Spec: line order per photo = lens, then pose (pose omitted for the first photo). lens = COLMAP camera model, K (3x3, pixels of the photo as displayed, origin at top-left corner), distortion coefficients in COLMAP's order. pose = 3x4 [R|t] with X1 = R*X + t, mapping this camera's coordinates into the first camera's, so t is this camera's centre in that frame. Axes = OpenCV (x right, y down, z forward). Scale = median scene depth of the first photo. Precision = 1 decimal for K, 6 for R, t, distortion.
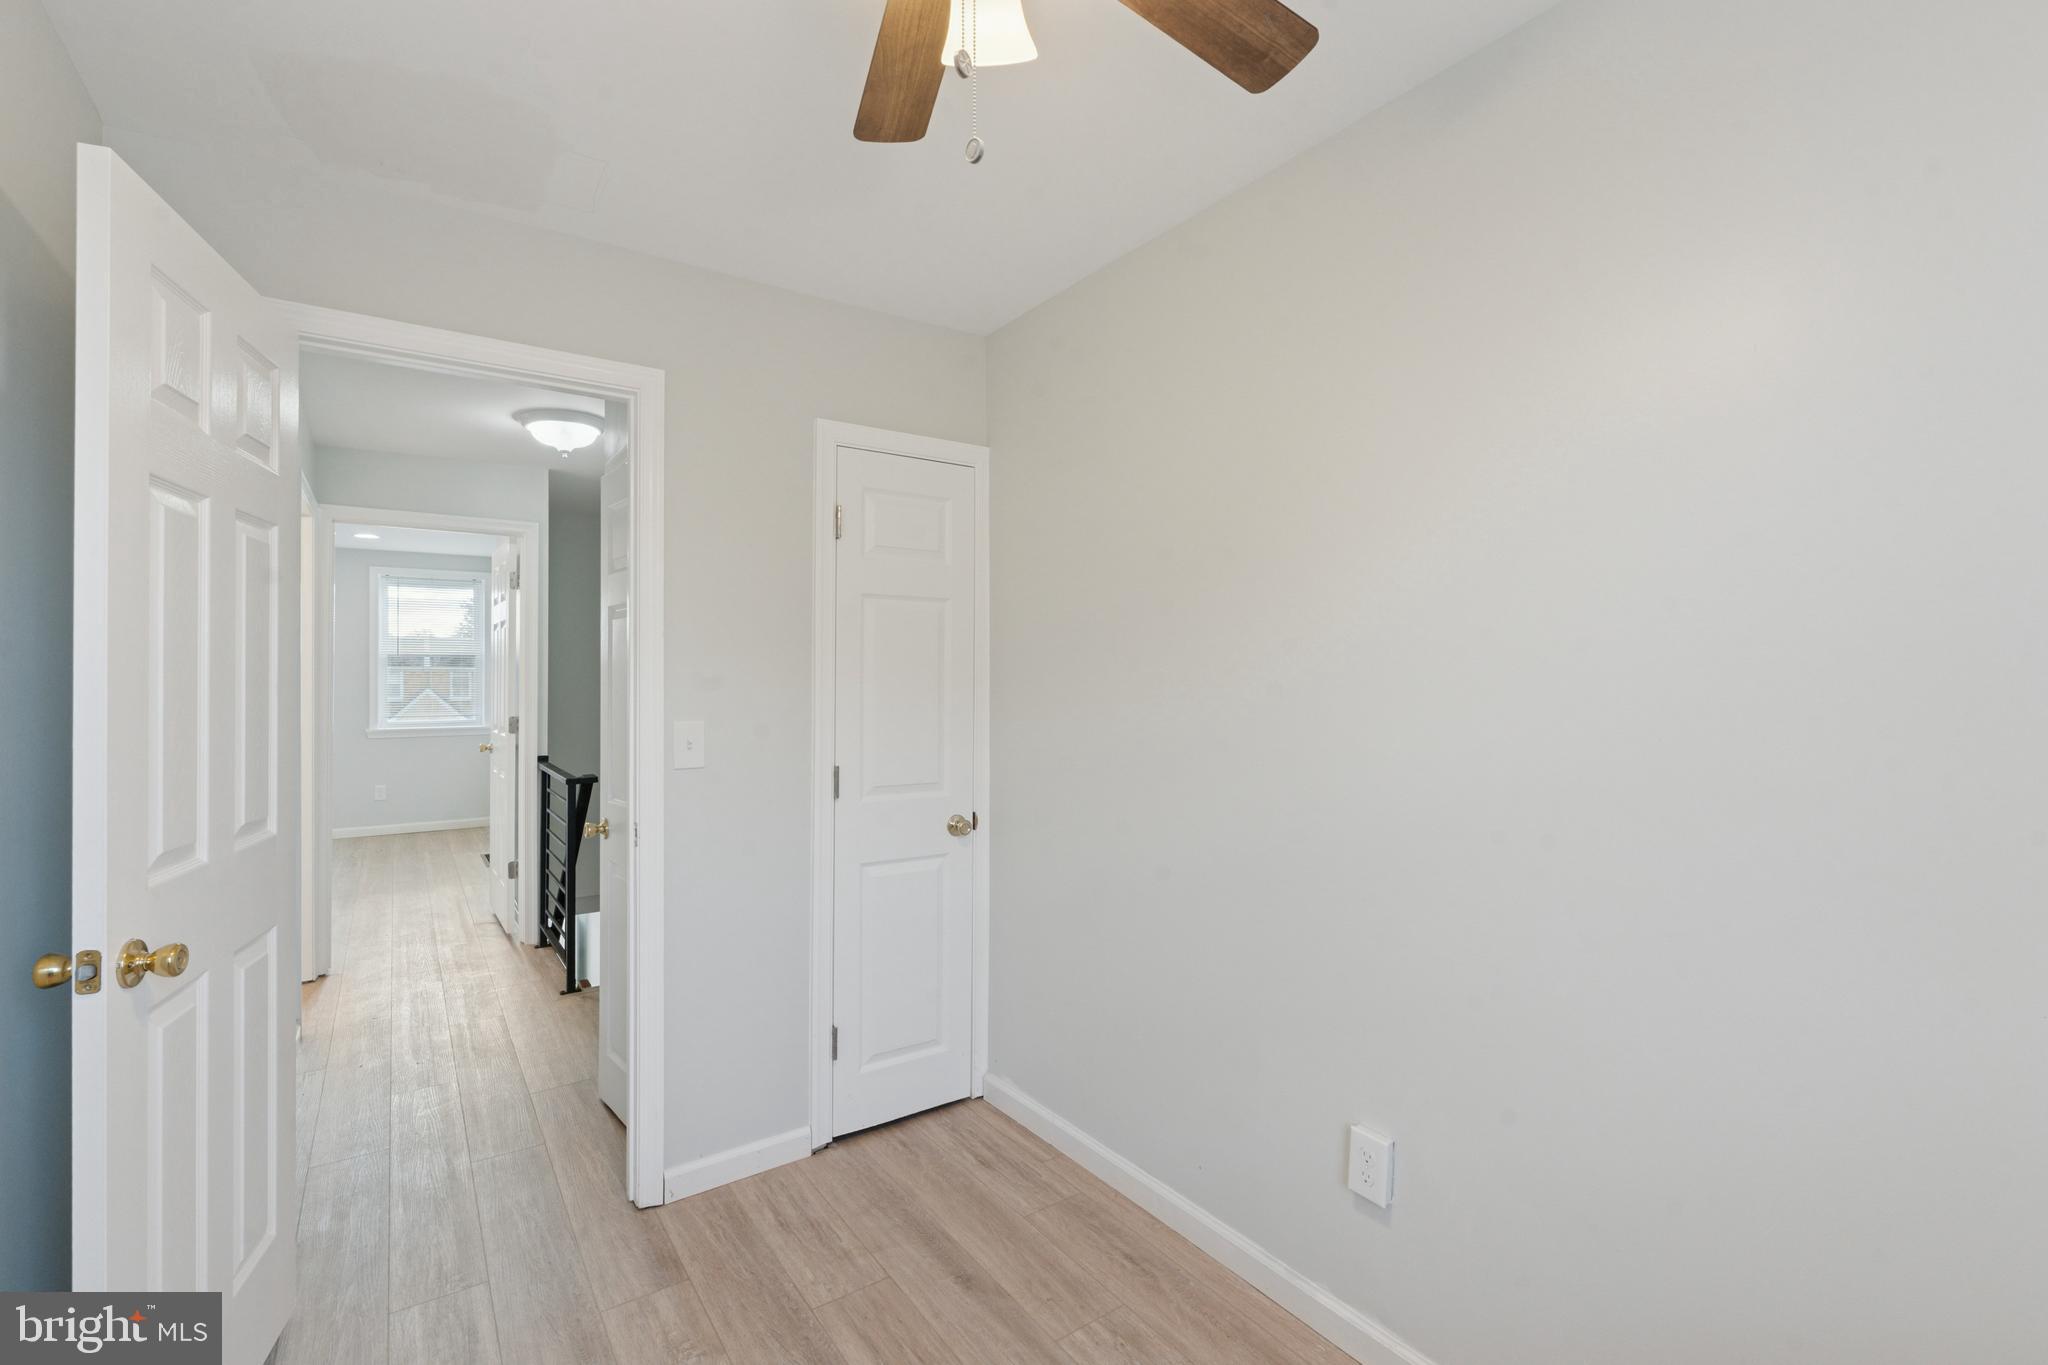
lens RADIAL K [[896.0, 0, 1027.1], [0, 896.0, 660.5], [0, 0, 1]] dist [0.000218, -0.000055]
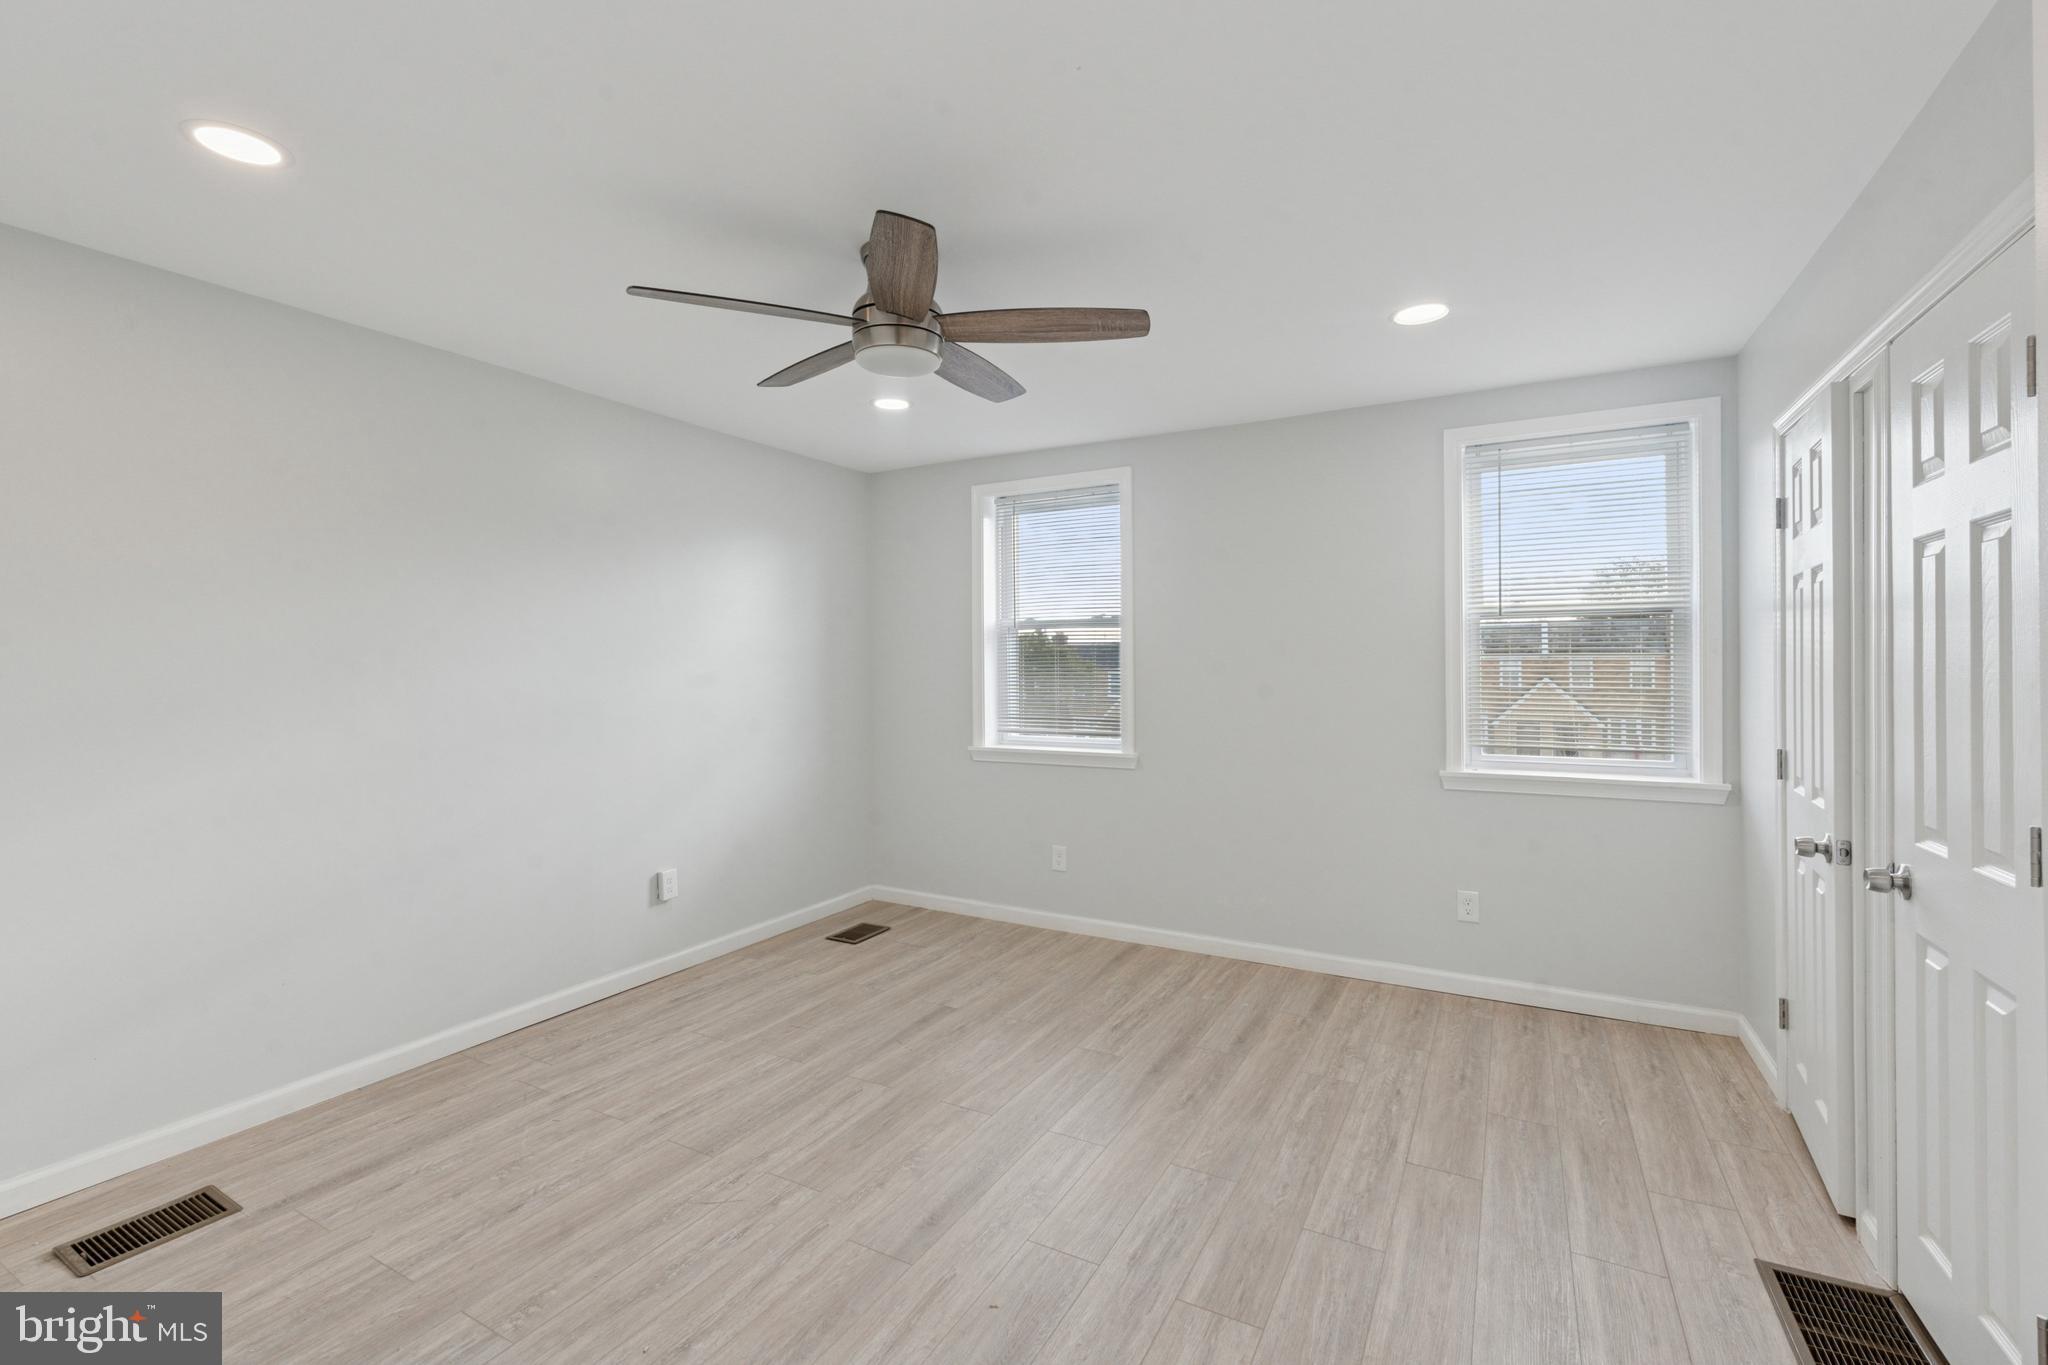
lens RADIAL K [[896.0, 0, 1027.1], [0, 896.0, 660.5], [0, 0, 1]] dist [0.000218, -0.000055]
pose [[0.463610, 0.000184, -0.886039, -0.396429], [0.006554, 0.999972, 0.003637, 0.011417], [0.886015, -0.007493, 0.463596, 0.557692]]
